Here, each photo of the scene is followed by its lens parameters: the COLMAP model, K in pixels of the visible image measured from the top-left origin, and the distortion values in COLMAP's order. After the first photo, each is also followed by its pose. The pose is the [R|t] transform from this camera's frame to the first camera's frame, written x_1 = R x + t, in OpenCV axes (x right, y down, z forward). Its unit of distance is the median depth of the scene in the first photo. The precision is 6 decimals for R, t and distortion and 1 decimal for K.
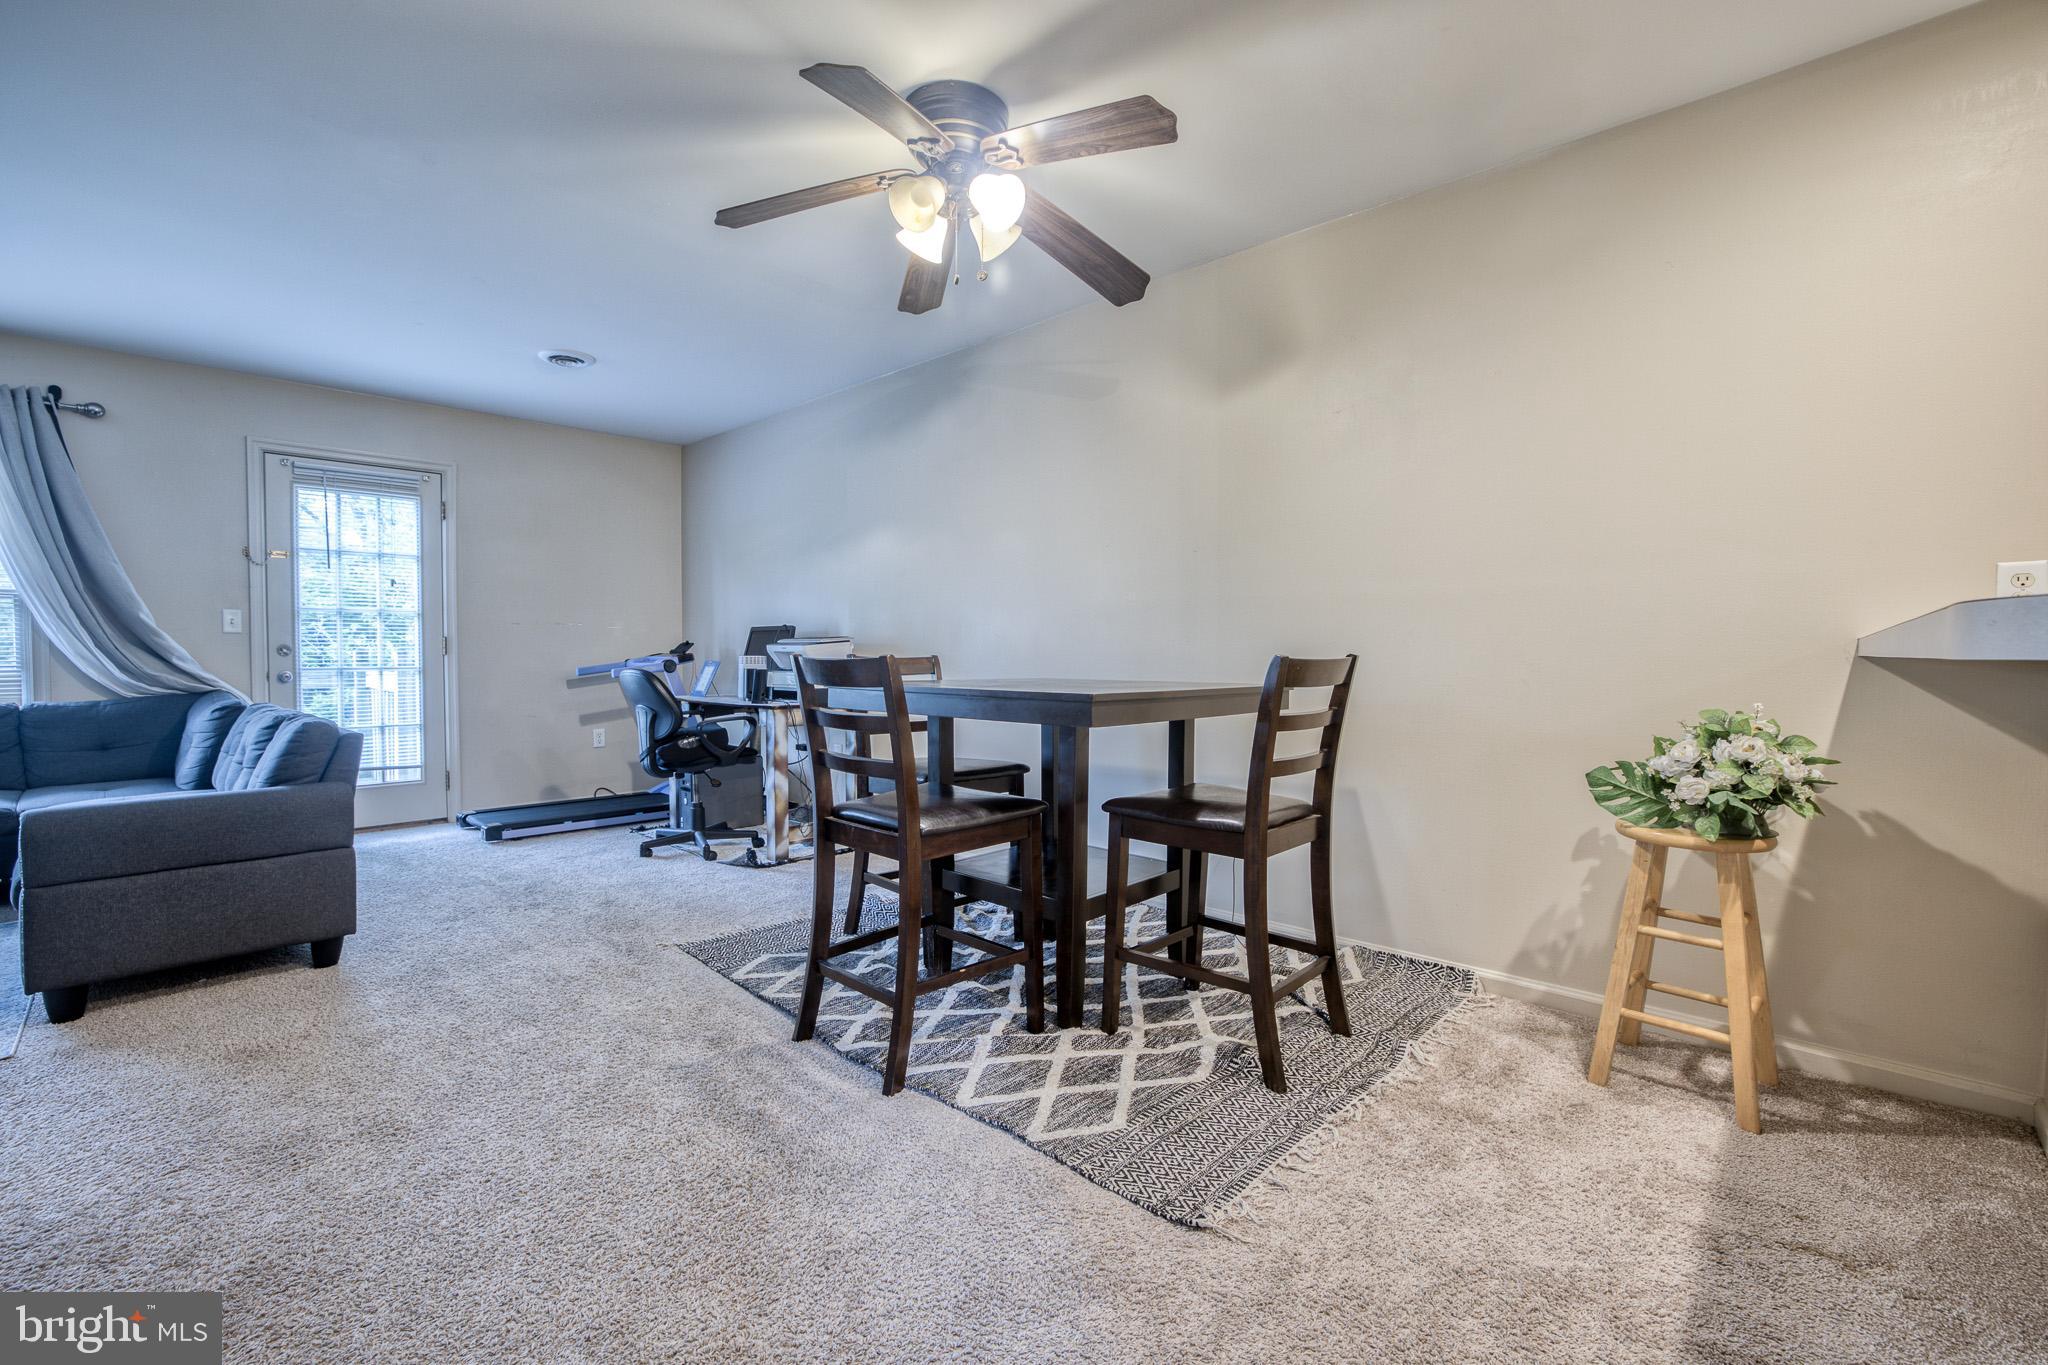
lens RADIAL K [[892.4, 0, 1020.0], [0, 892.4, 669.0], [0, 0, 1]] dist [-0.009116, 0.003779]
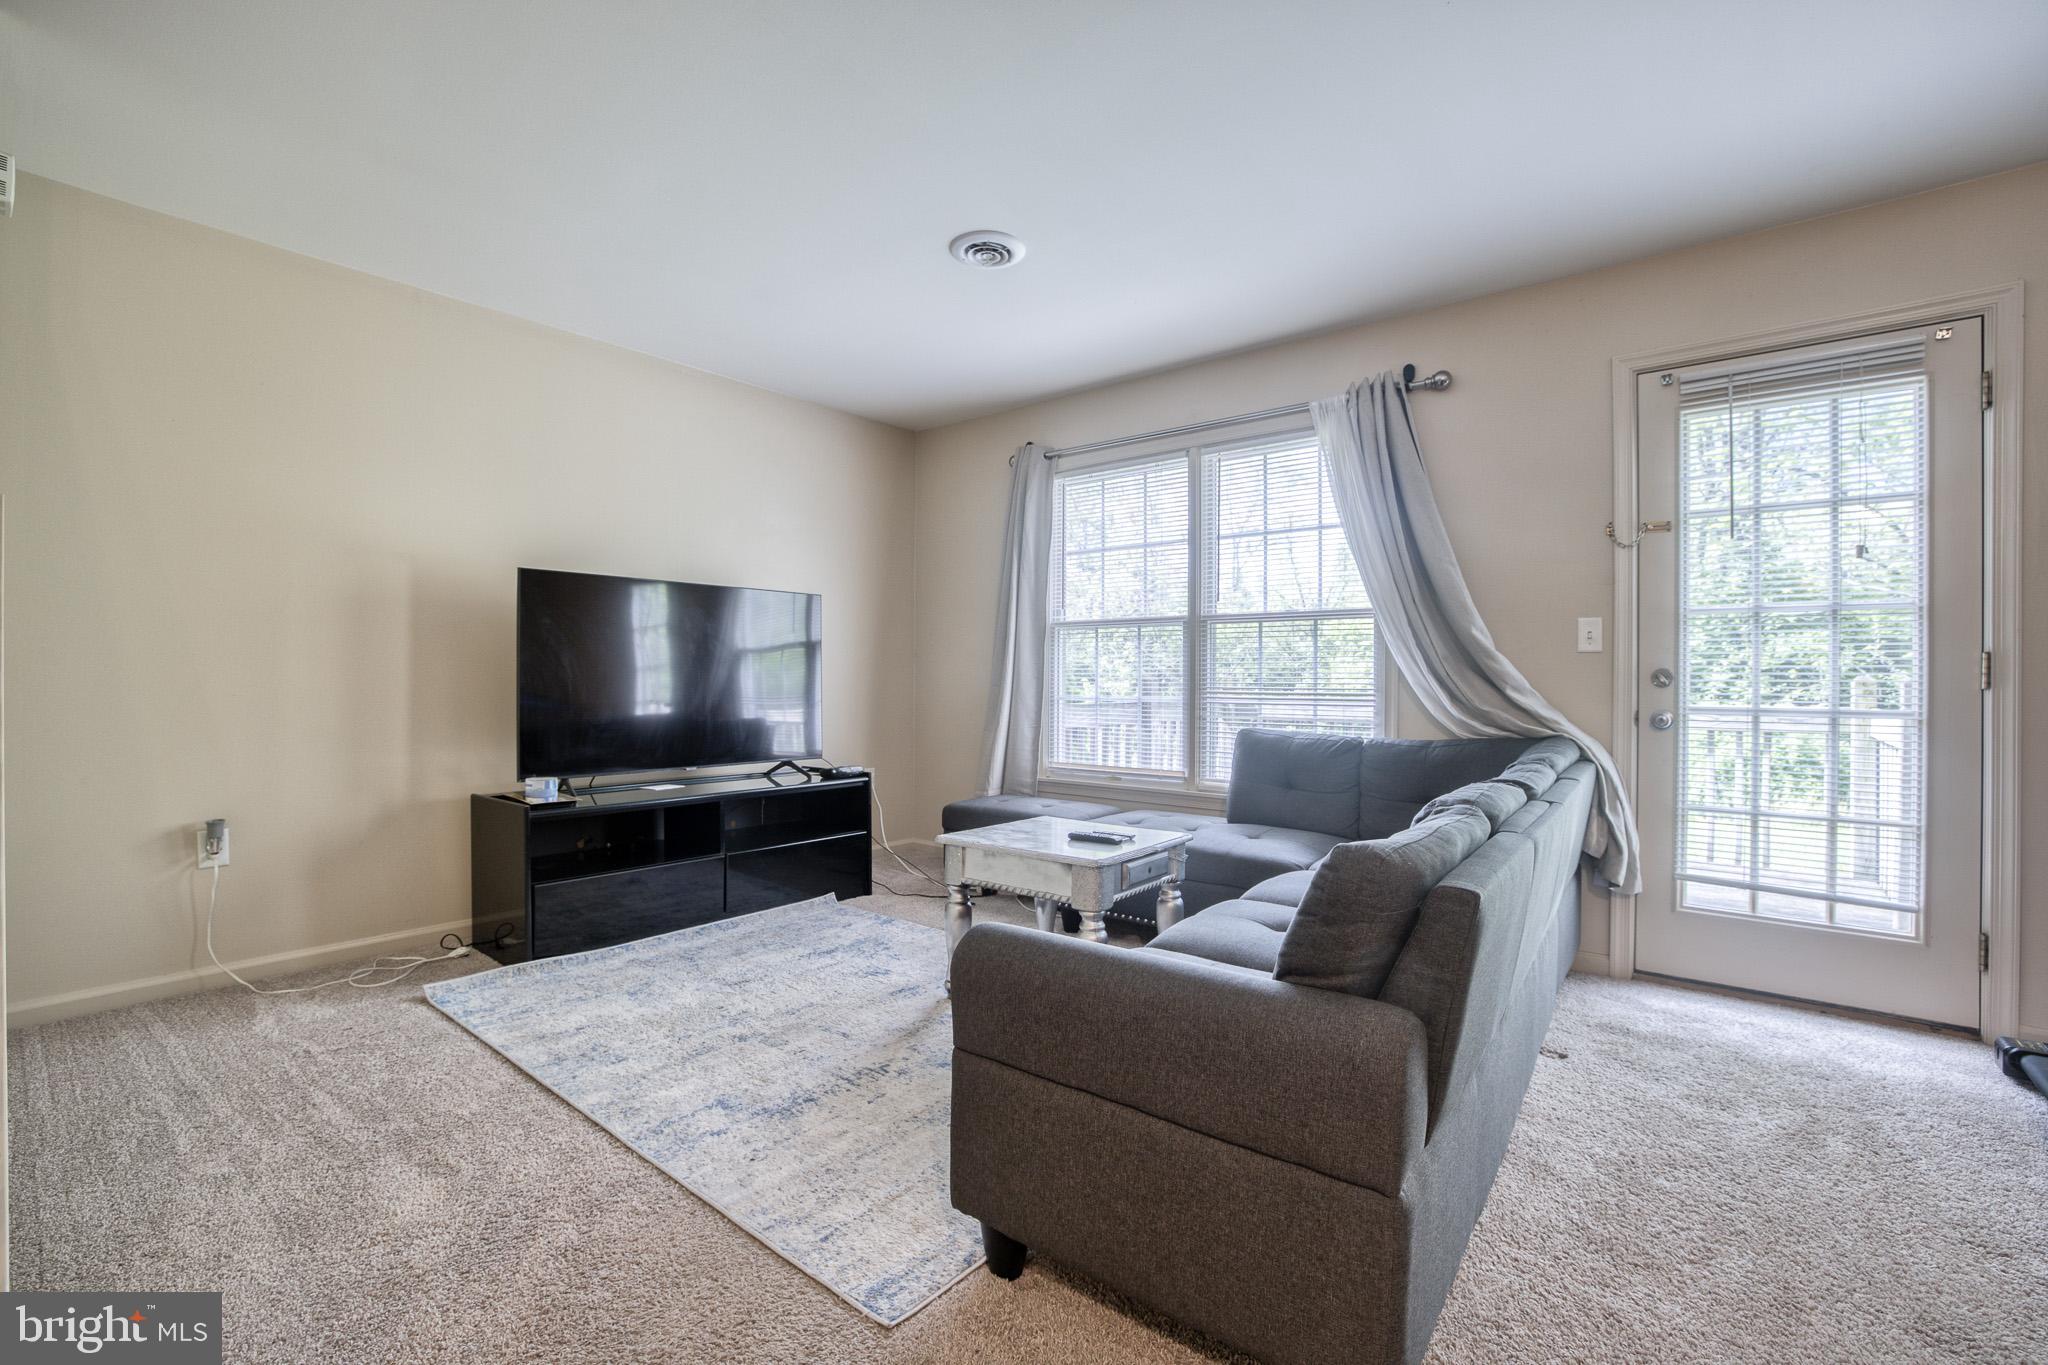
lens RADIAL K [[892.4, 0, 1007.8], [0, 892.4, 677.4], [0, 0, 1]] dist [-0.009116, 0.003779]
pose [[0.082378, 0.001078, -0.996601, -0.251140], [-0.025063, 0.999685, -0.000990, -0.009769], [0.996286, 0.025059, 0.082379, 0.515233]]
